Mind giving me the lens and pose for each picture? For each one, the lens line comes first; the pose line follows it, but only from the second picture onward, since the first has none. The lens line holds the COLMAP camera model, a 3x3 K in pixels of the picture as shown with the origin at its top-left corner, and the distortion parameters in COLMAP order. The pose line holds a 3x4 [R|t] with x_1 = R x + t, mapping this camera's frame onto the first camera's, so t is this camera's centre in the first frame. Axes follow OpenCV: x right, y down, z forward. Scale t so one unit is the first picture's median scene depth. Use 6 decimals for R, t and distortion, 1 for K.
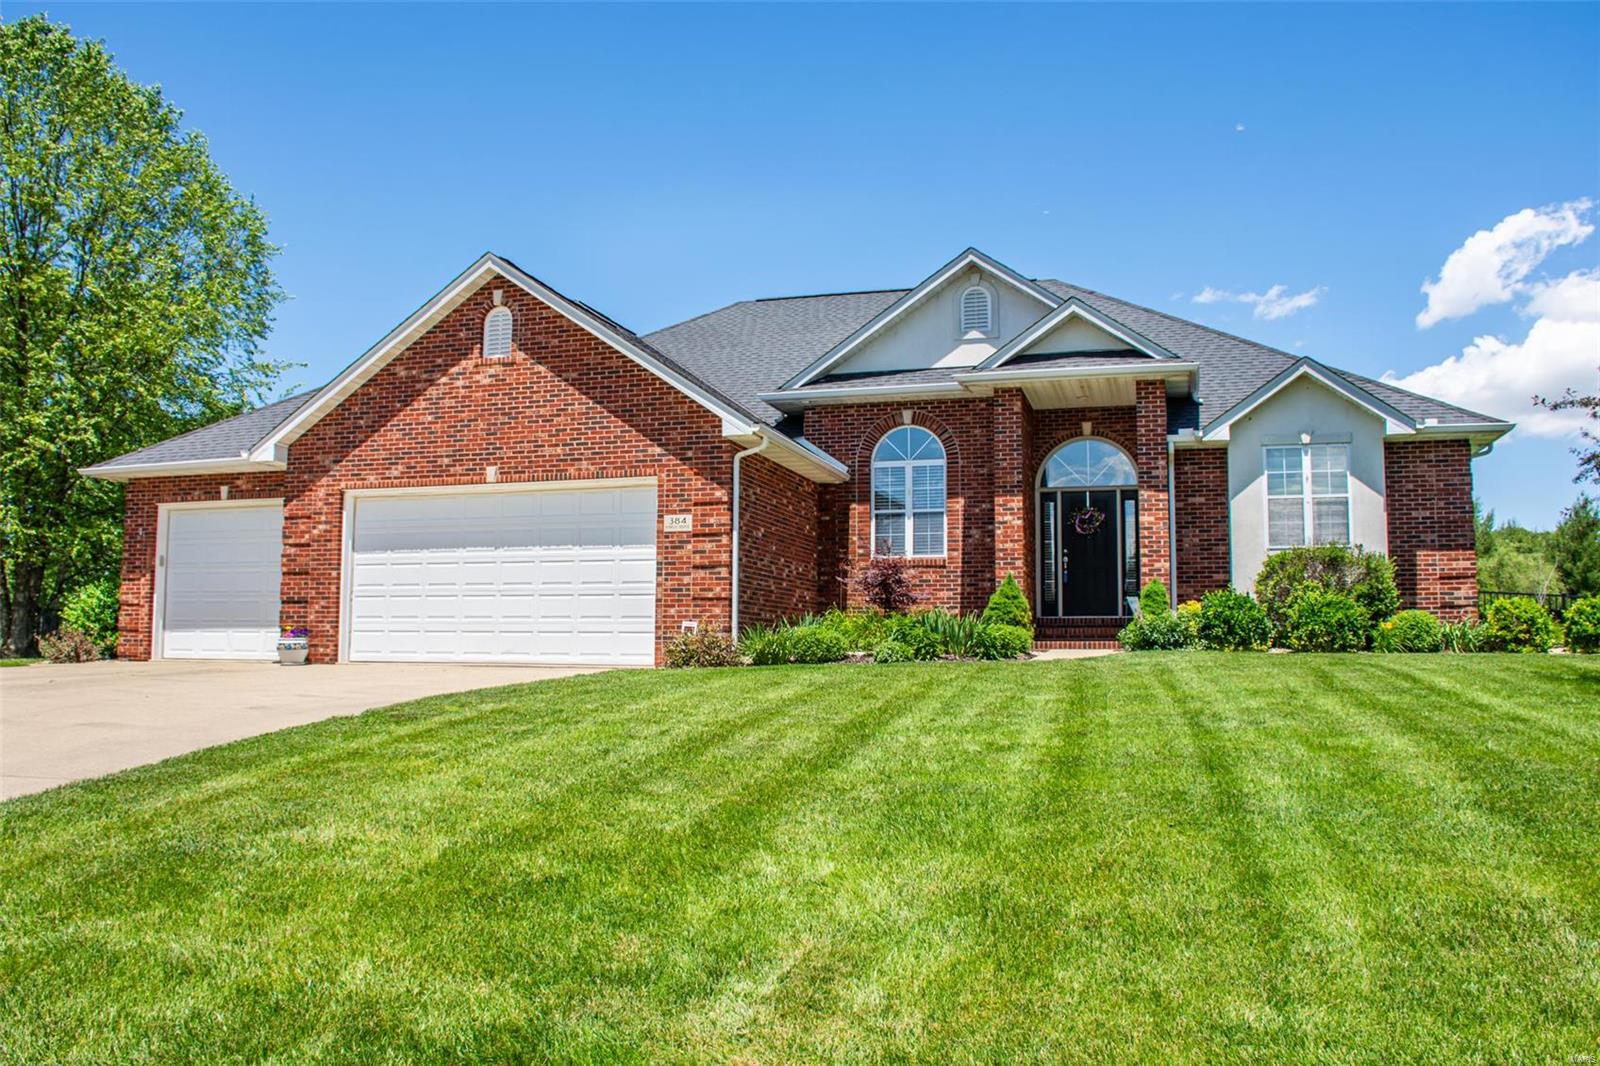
lens RADIAL K [[1278.9, 0, 797.0], [0, 1278.9, 539.4], [0, 0, 1]] dist [-0.152311, 0.116632]
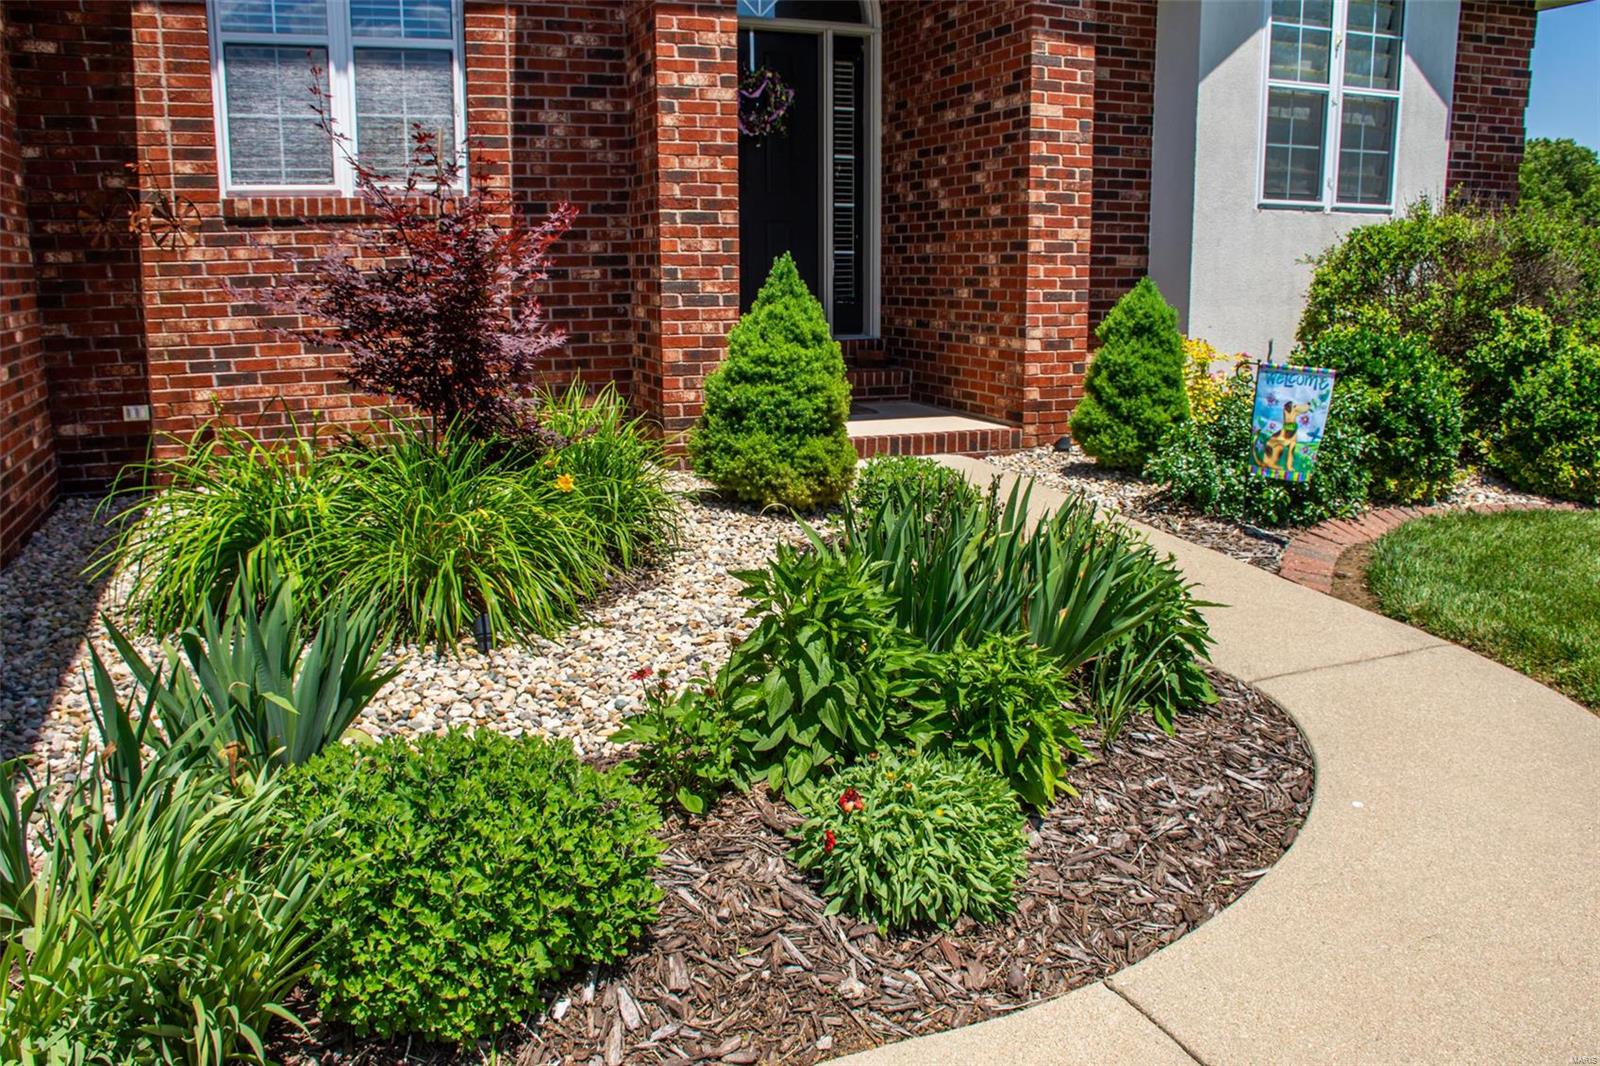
lens RADIAL K [[1285.0, 0, 796.7], [0, 1285.0, 543.7], [0, 0, 1]] dist [-0.152647, 0.110385]
pose [[0.782812, -0.141533, 0.605948, -0.030565], [-0.050349, 0.956190, 0.288385, 0.003028], [-0.620218, -0.256260, 0.741391, 0.742724]]
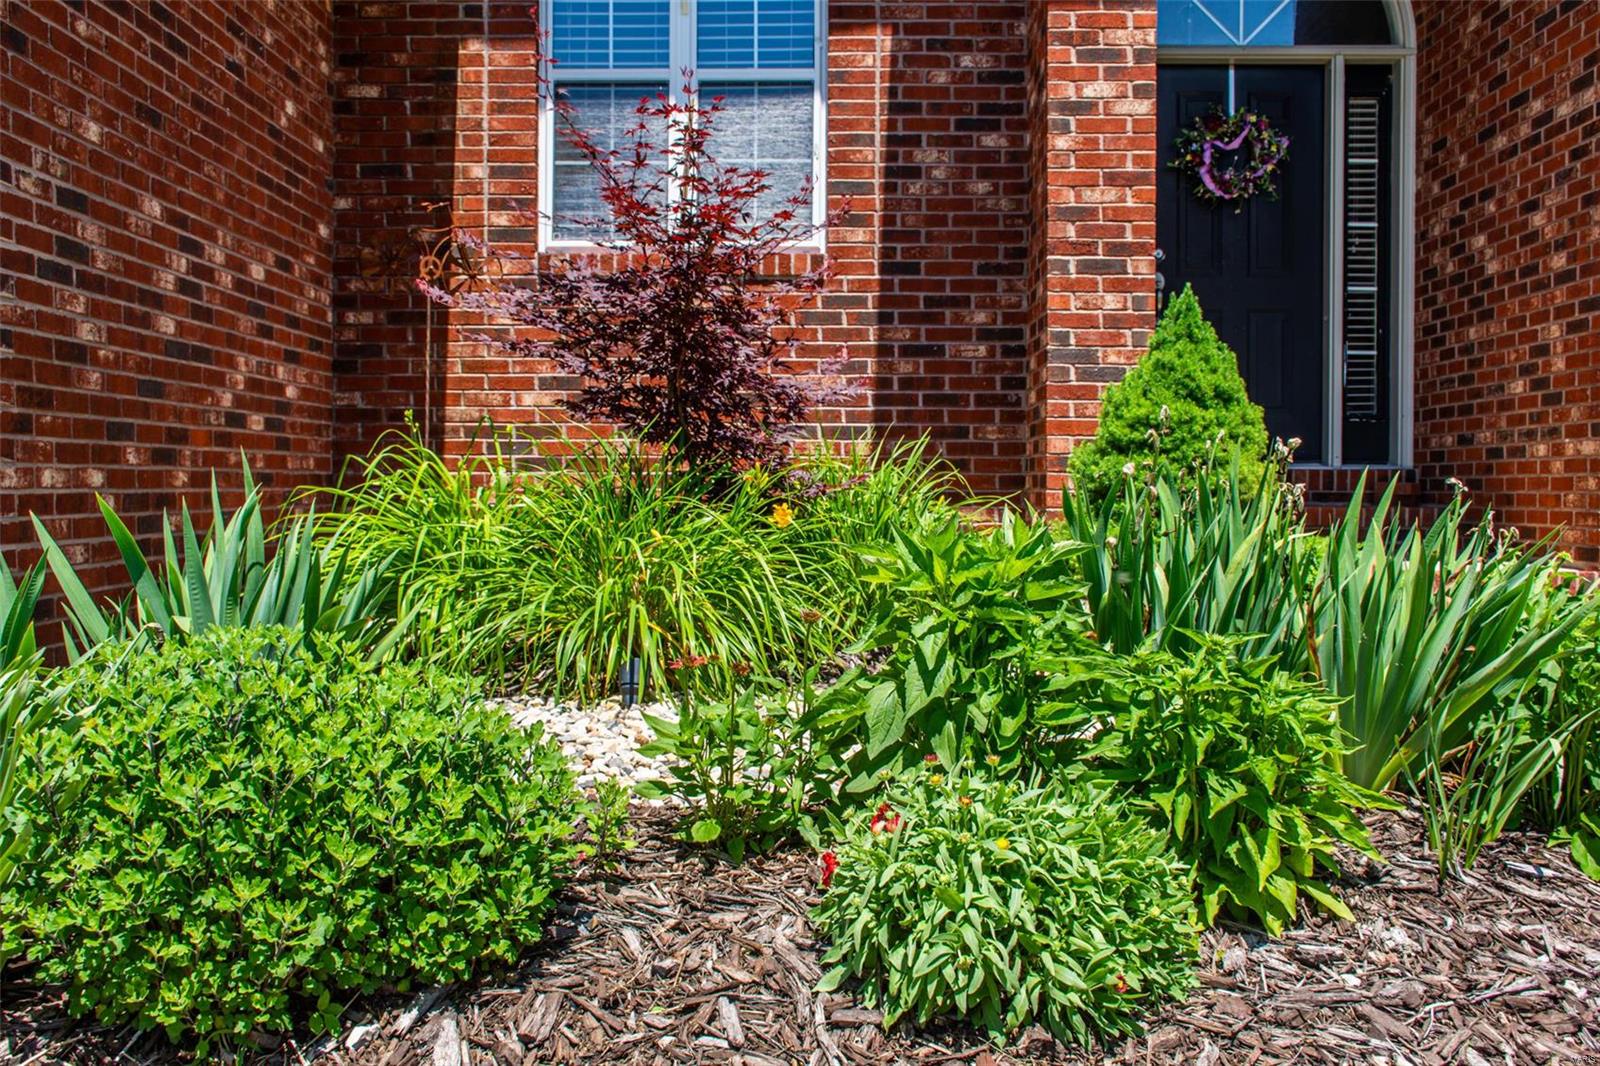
lens RADIAL K [[1613.4, 0, 789.0], [0, 1613.4, 510.8], [0, 0, 1]] dist [-0.087680, 0.246078]
pose [[0.961440, -0.007043, 0.274924, 0.016869], [-0.023653, 0.993850, 0.108176, 0.035729], [-0.273995, -0.110508, 0.955361, 0.731161]]
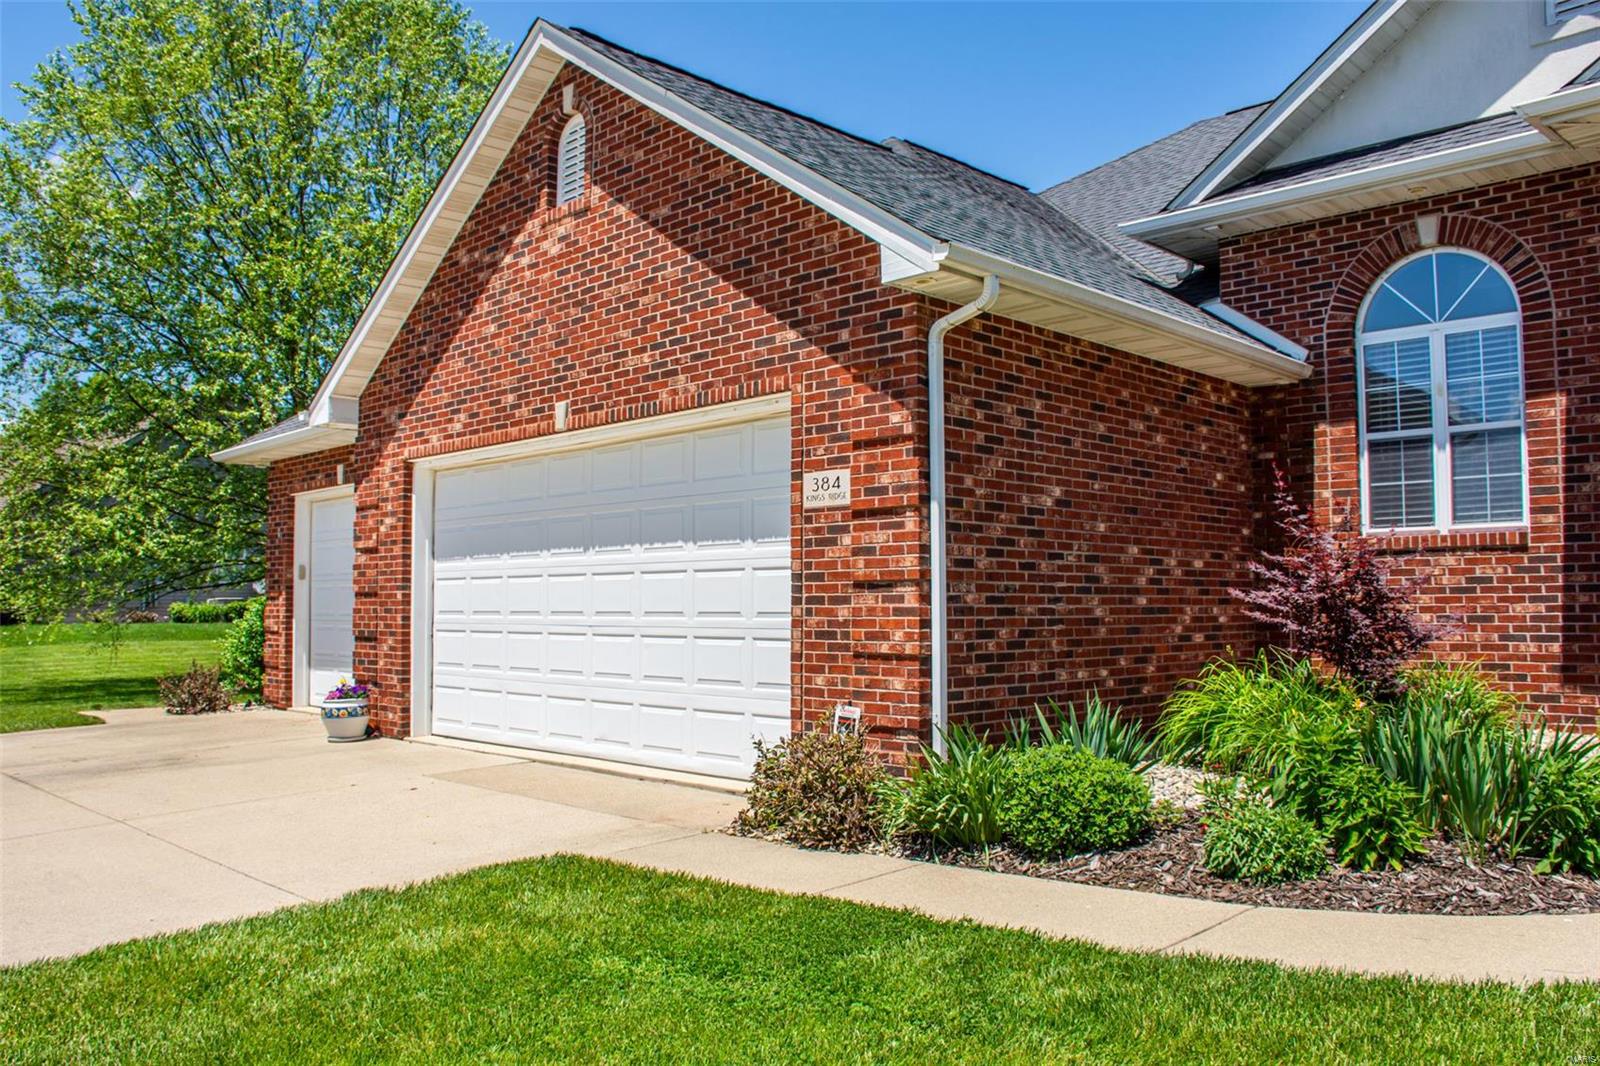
lens RADIAL K [[1285.0, 0, 796.7], [0, 1285.0, 543.7], [0, 0, 1]] dist [-0.152647, 0.110385]
pose [[0.877682, -0.031133, -0.478231, 0.107412], [0.050653, 0.998325, 0.027970, -0.005969], [0.476559, -0.048772, 0.877788, 0.538110]]
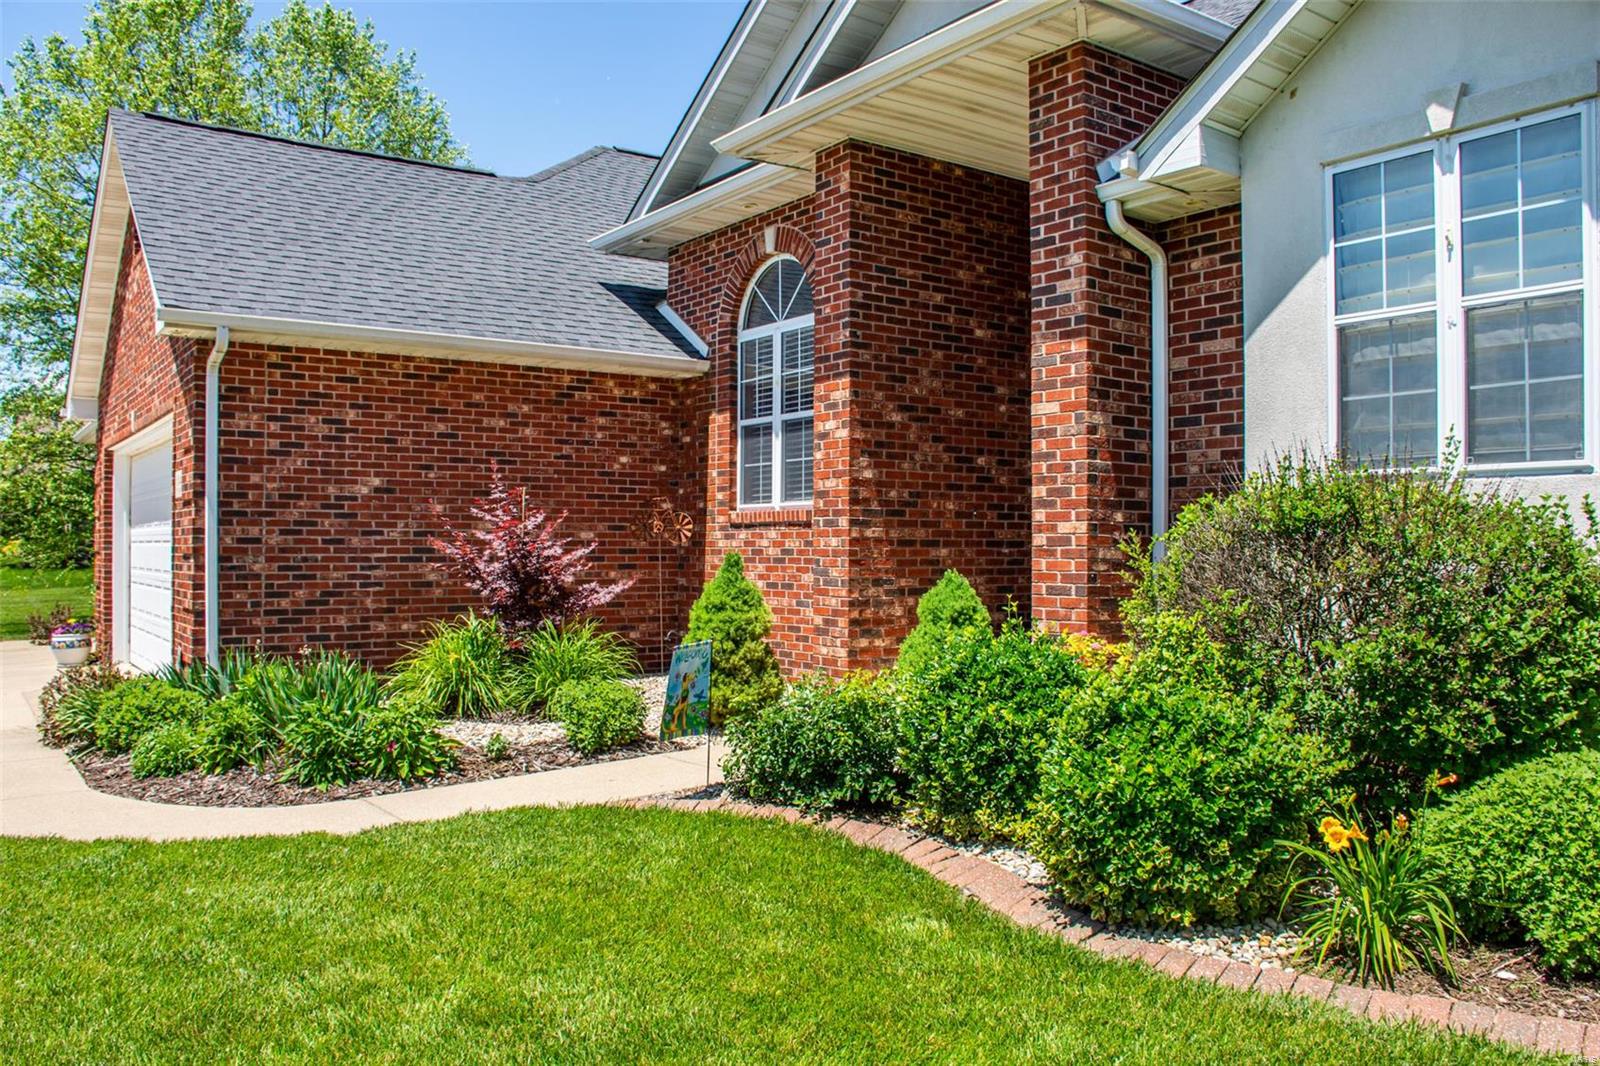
lens RADIAL K [[1265.1, 0, 797.4], [0, 1265.1, 539.8], [0, 0, 1]] dist [-0.152587, 0.115021]
pose [[0.789566, -0.007950, -0.613614, 0.459644], [0.059260, 0.996231, 0.063346, -0.005216], [0.610797, -0.086379, 0.787061, 0.654128]]
